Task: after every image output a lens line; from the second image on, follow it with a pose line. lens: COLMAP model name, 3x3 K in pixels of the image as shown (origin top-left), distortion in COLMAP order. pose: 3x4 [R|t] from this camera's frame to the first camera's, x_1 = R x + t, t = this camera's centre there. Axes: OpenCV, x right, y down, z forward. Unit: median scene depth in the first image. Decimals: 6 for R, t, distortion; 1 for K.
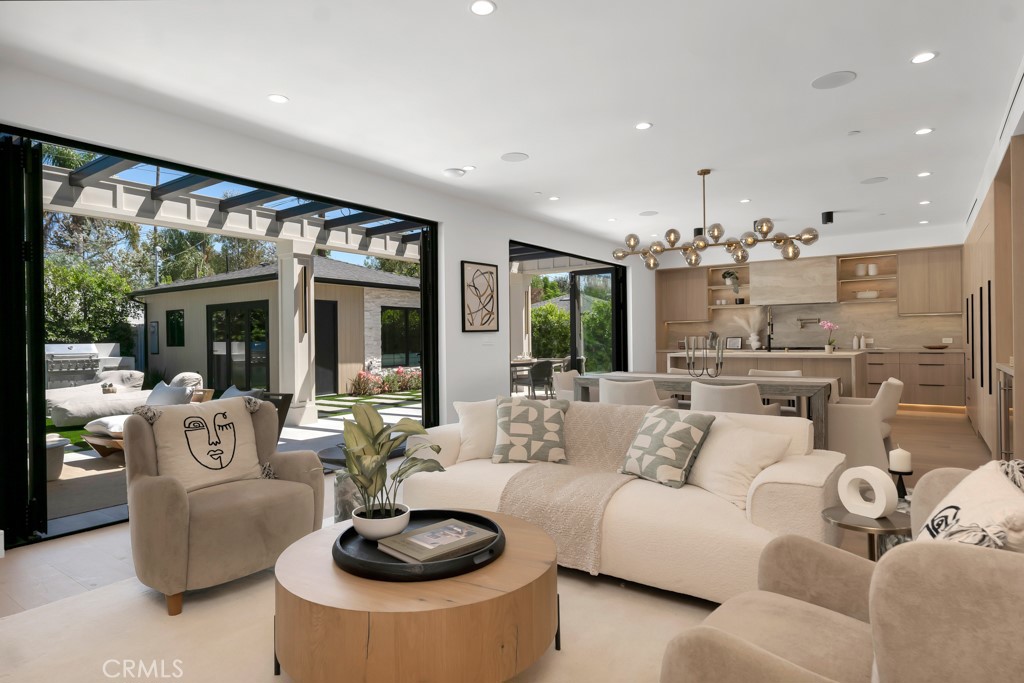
lens RADIAL K [[570.2, 0, 512.0], [0, 570.2, 341.5], [0, 0, 1]] dist [0.001252, 0.000184]
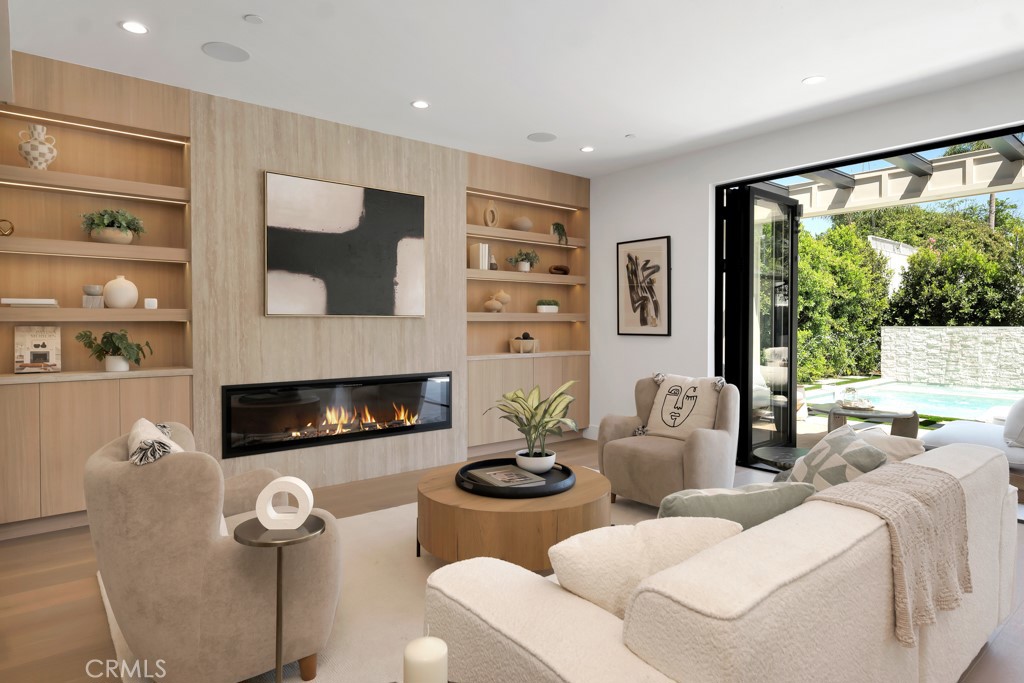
lens RADIAL K [[587.6, 0, 511.0], [0, 587.6, 331.2], [0, 0, 1]] dist [0.004045, 0.000070]
pose [[-0.265264, 0.027077, -0.963796, 0.265586], [0.000303, 0.999608, 0.027999, -0.011073], [0.964176, 0.007135, -0.265168, 0.294568]]
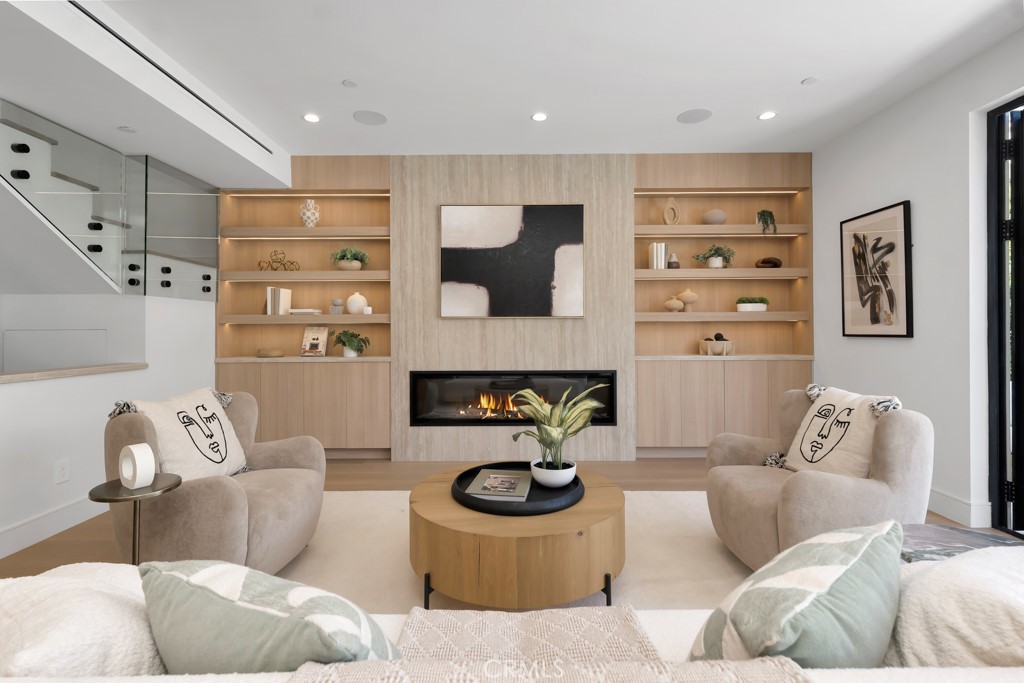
lens RADIAL K [[461.0, 0, 511.1], [0, 461.0, 331.3], [0, 0, 1]] dist [0.001106, 0.000213]
pose [[-0.817186, 0.016438, -0.576139, 0.096432], [0.012707, 0.999864, 0.010504, -0.001854], [0.576233, 0.001263, -0.817284, 0.394399]]
